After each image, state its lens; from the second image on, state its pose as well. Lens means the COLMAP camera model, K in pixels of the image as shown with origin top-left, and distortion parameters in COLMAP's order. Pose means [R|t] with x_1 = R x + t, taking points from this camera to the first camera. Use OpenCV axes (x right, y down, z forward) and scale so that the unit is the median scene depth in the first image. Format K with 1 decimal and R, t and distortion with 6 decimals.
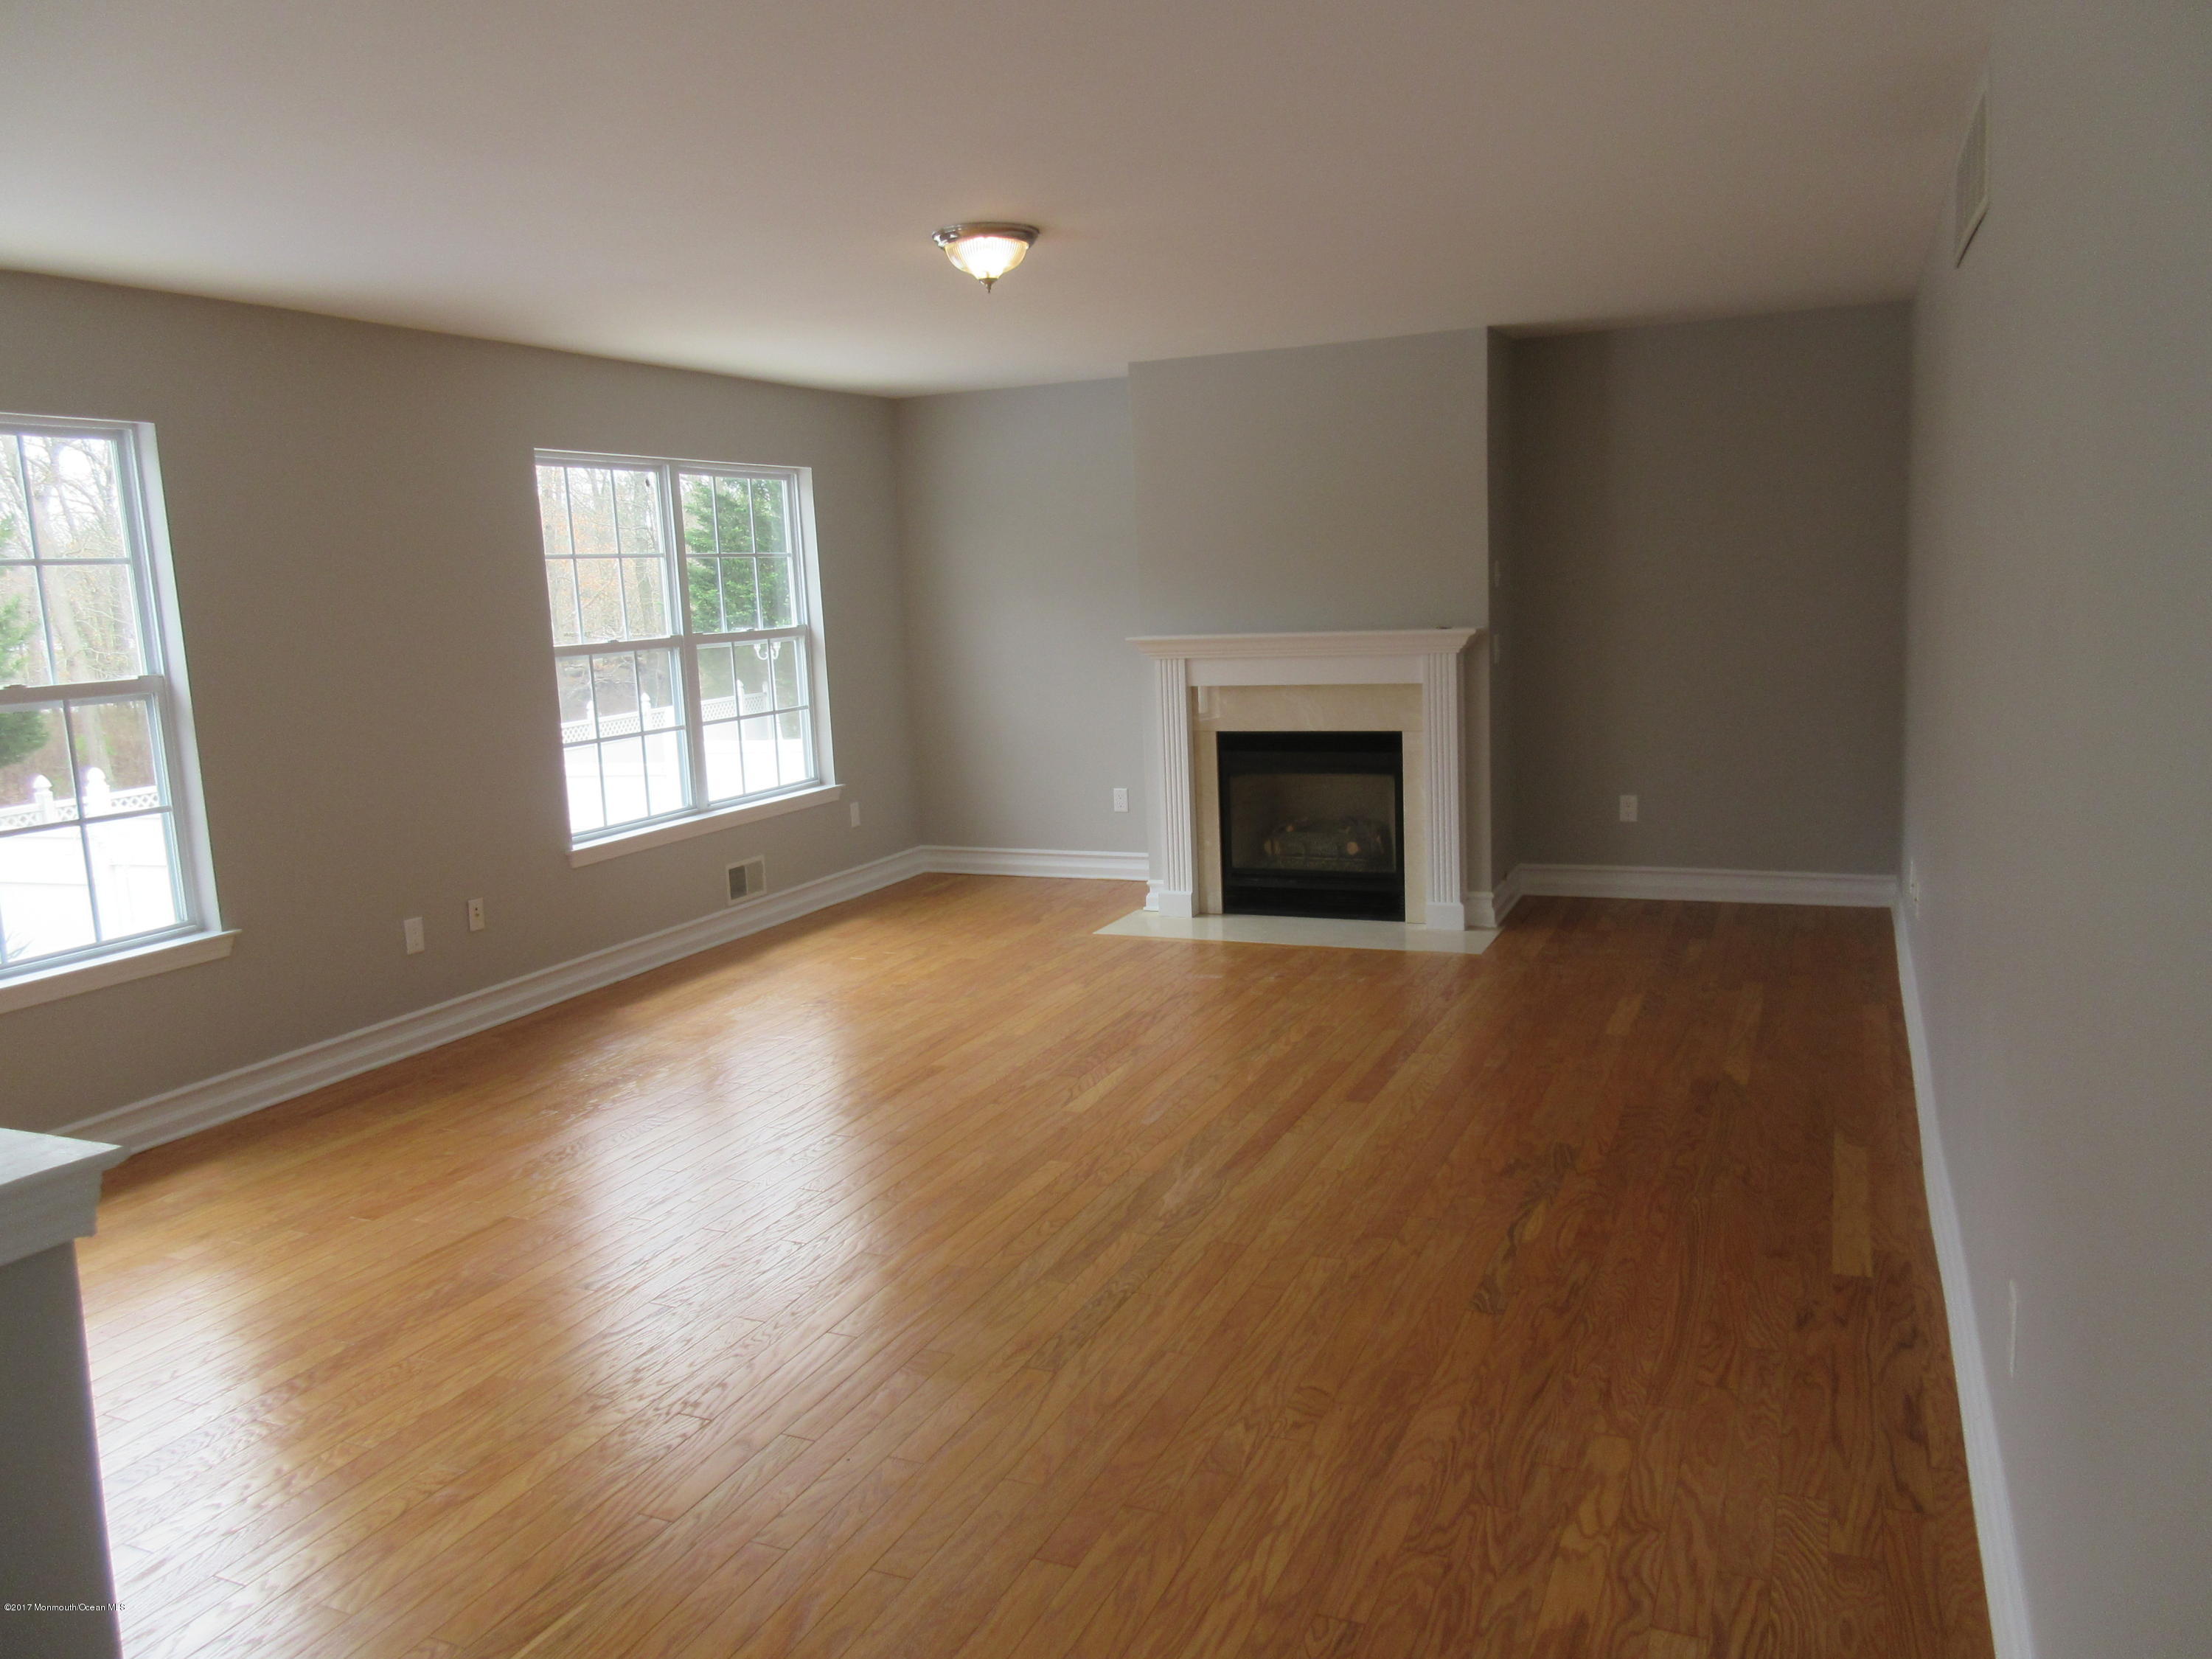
lens RADIAL K [[1617.0, 0, 1106.0], [0, 1617.0, 829.5], [0, 0, 1]] dist [-0.000718, -0.001750]
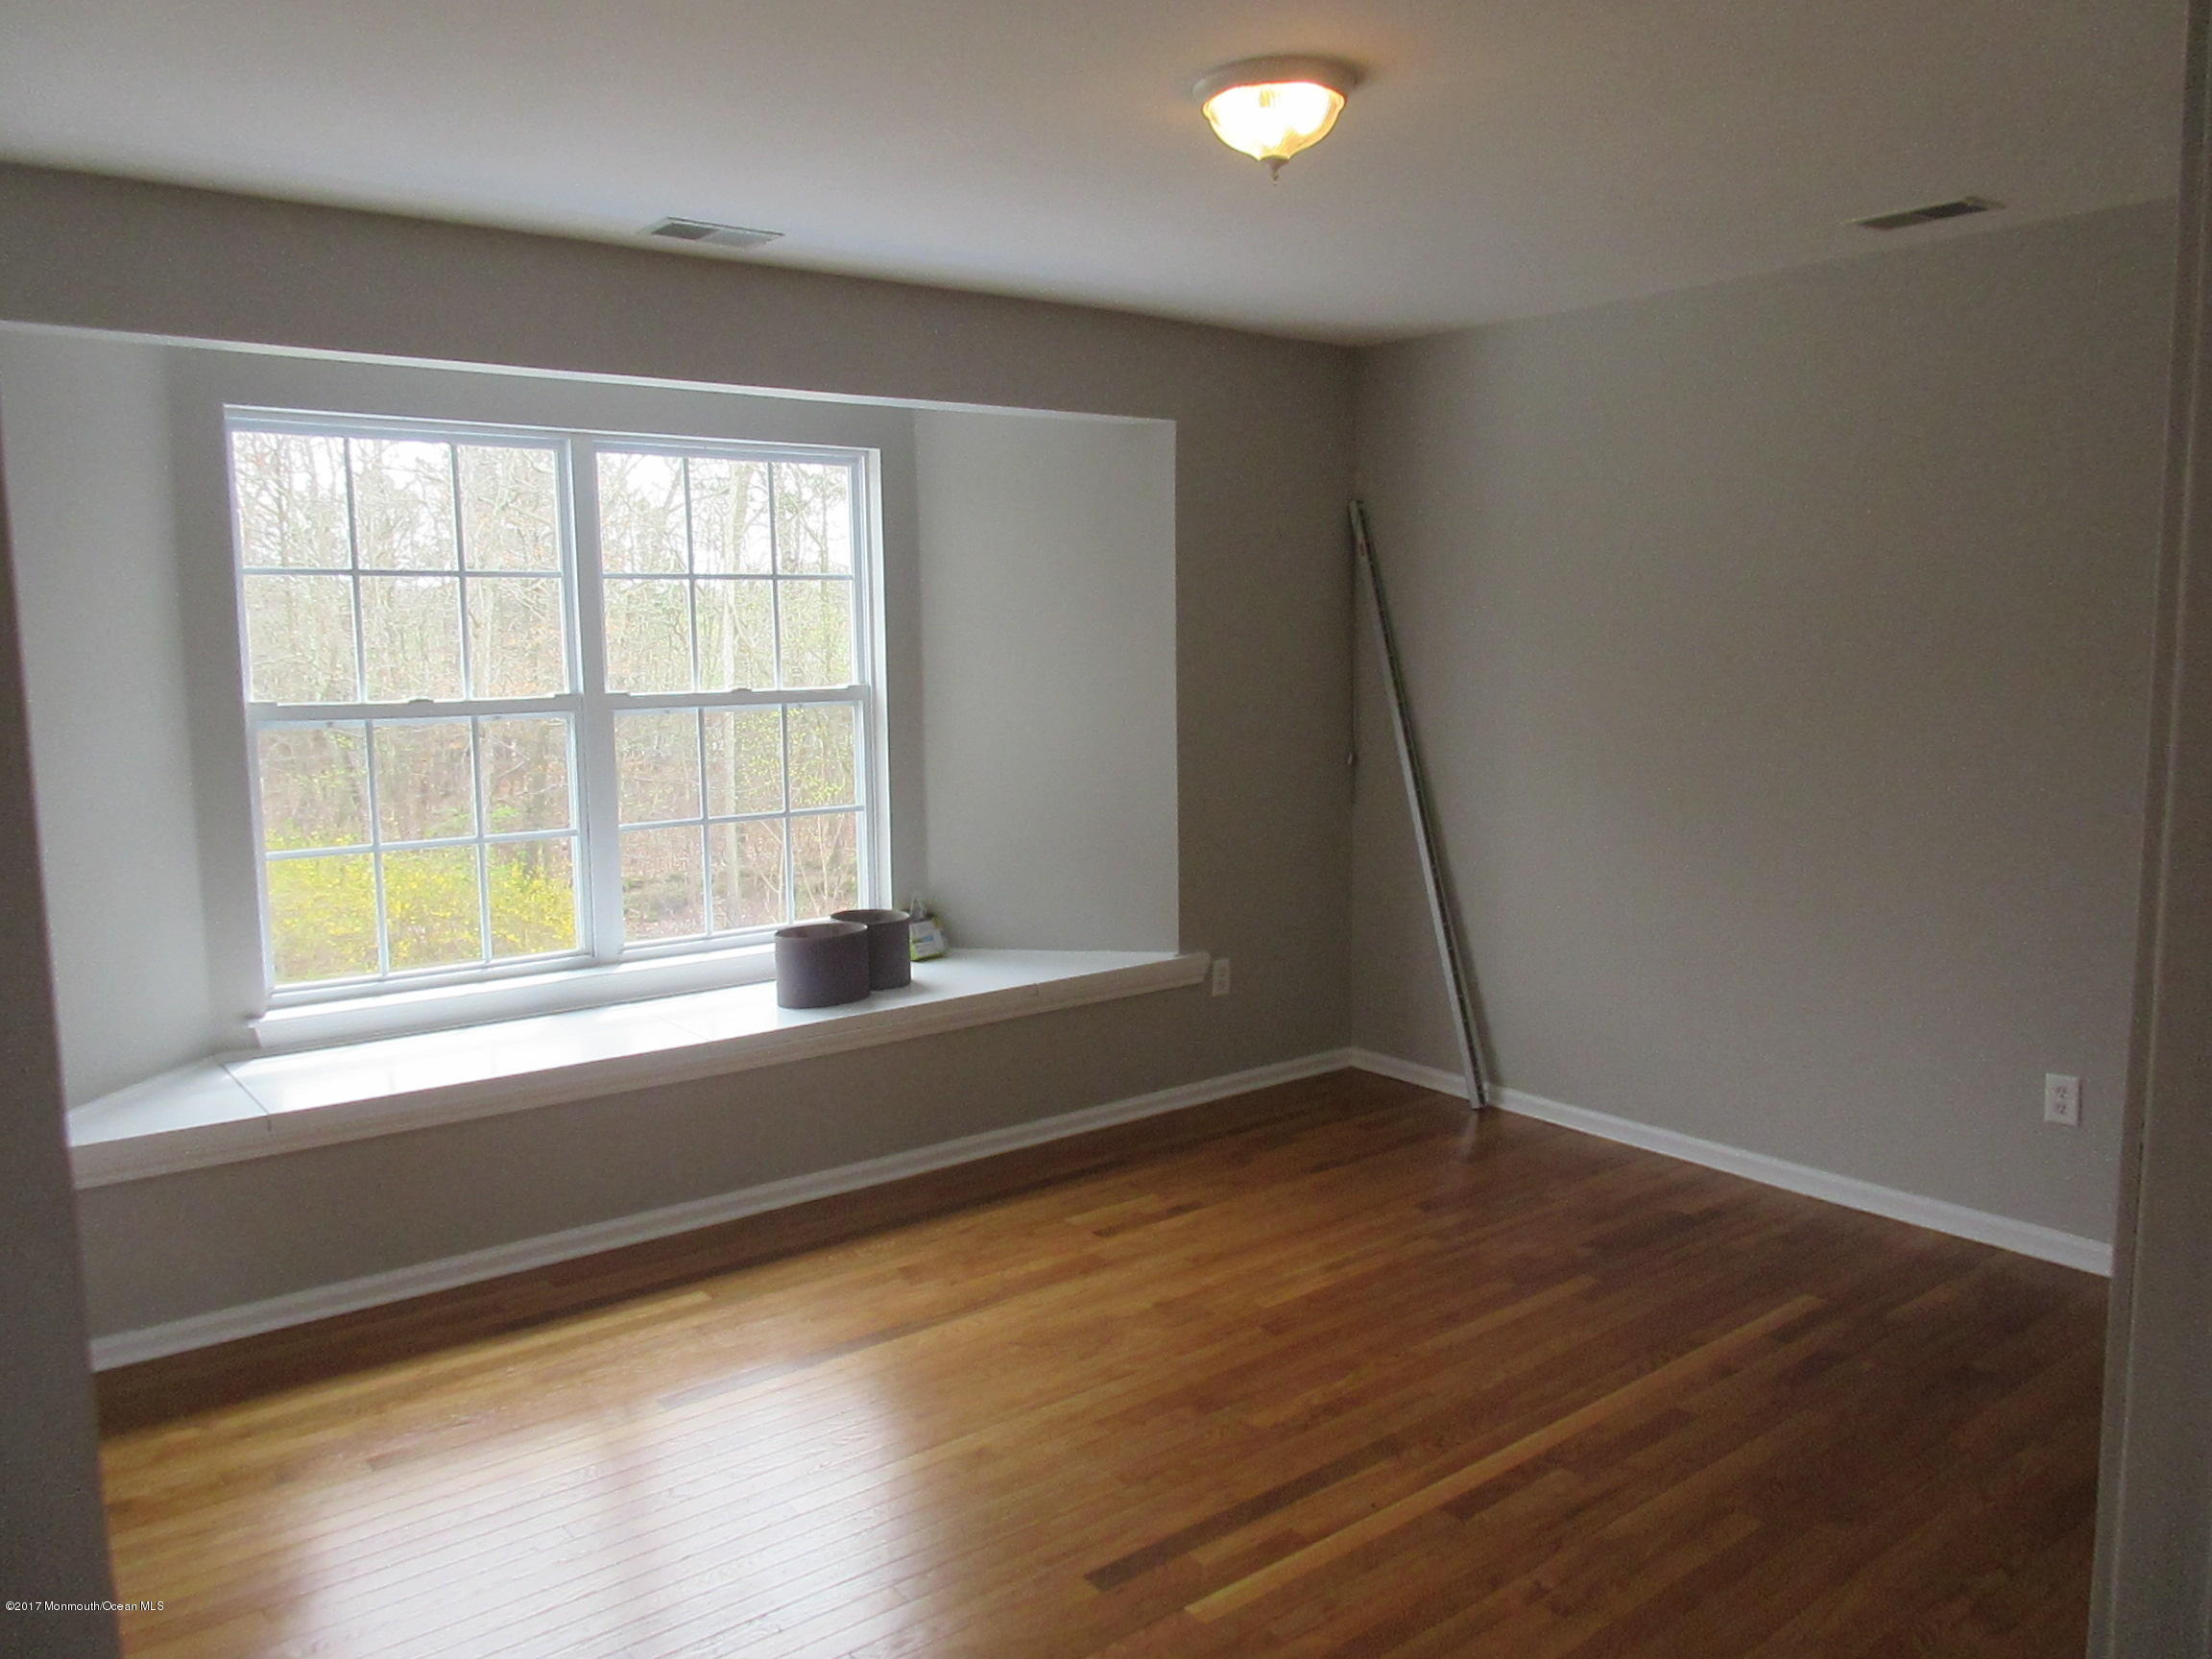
lens RADIAL K [[1617.0, 0, 1106.0], [0, 1617.0, 829.5], [0, 0, 1]] dist [-0.000718, -0.001750]
pose [[0.874008, 0.093728, -0.476786, 0.218466], [-0.102678, 0.994688, 0.007318, -0.080017], [0.474939, 0.042559, 0.878989, 0.452760]]
